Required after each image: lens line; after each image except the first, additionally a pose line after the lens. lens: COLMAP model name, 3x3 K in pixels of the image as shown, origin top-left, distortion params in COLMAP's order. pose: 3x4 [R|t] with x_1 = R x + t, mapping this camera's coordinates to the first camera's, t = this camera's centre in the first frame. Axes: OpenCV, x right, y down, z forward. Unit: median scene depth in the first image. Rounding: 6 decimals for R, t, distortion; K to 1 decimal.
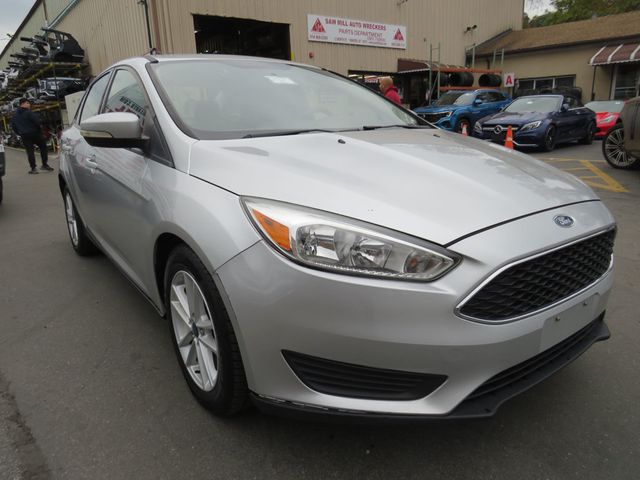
lens RADIAL K [[460.1, 0, 320.0], [0, 460.1, 241.5], [0, 0, 1]] dist [-0.028436, 0.023533]
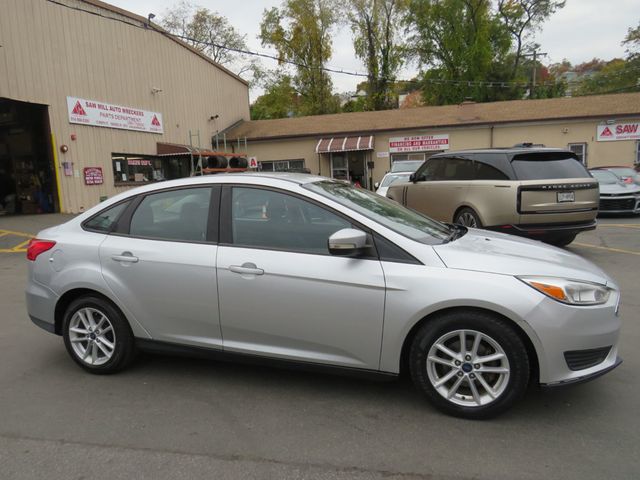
lens RADIAL K [[460.1, 0, 316.2], [0, 460.1, 240.5], [0, 0, 1]] dist [-0.028436, 0.023533]
pose [[0.816079, -0.088579, 0.571111, -0.159365], [0.175301, 0.979569, -0.098562, -0.017085], [-0.550712, 0.180551, 0.814934, -0.005360]]
